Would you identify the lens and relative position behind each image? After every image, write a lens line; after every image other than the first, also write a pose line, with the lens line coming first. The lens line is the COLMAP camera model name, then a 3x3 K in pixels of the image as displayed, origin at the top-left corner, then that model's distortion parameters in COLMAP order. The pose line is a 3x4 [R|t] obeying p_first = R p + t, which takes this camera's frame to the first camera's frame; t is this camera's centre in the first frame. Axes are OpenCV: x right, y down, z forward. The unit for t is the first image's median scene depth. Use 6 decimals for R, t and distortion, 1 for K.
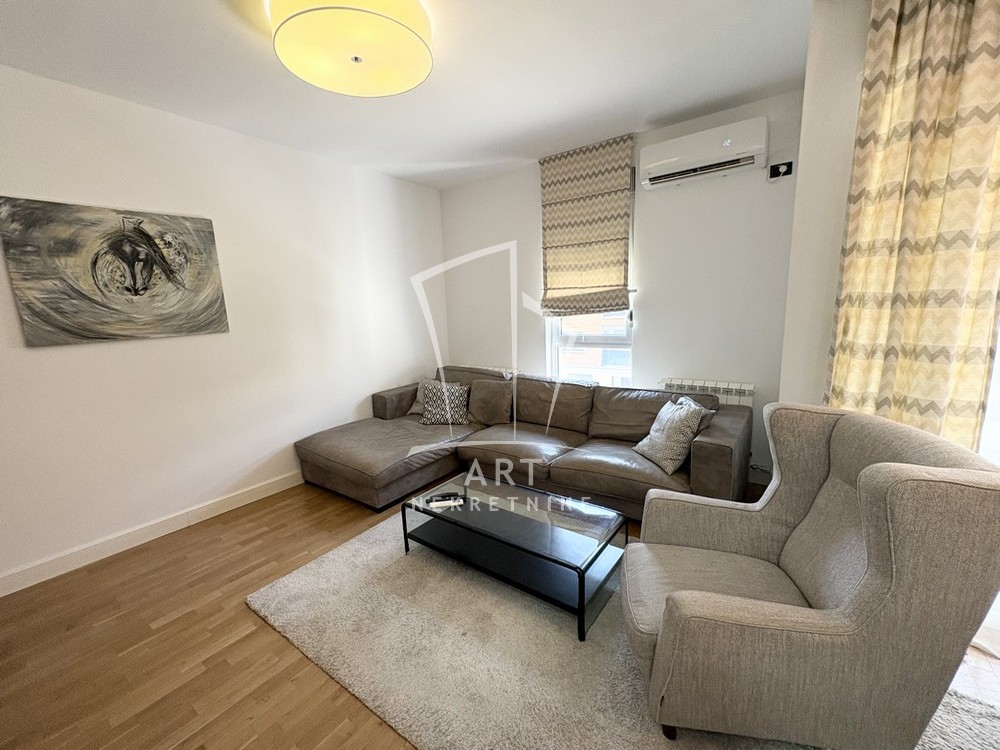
lens RADIAL K [[391.0, 0, 497.4], [0, 391.0, 371.5], [0, 0, 1]] dist [-0.000545, -0.000193]
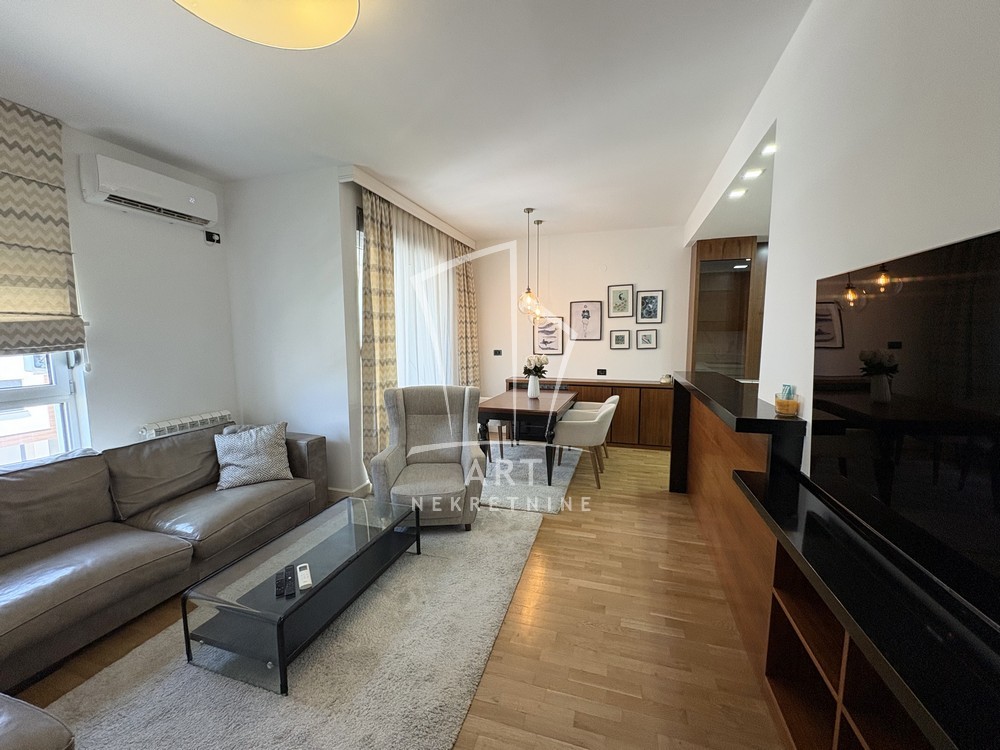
lens RADIAL K [[405.3, 0, 492.1], [0, 405.3, 377.4], [0, 0, 1]] dist [0.000696, 0.000059]
pose [[-0.319277, -0.059646, 0.945783, -0.879899], [0.177450, 0.976602, 0.121493, -0.078882], [-0.930899, 0.206619, -0.301222, 0.691540]]
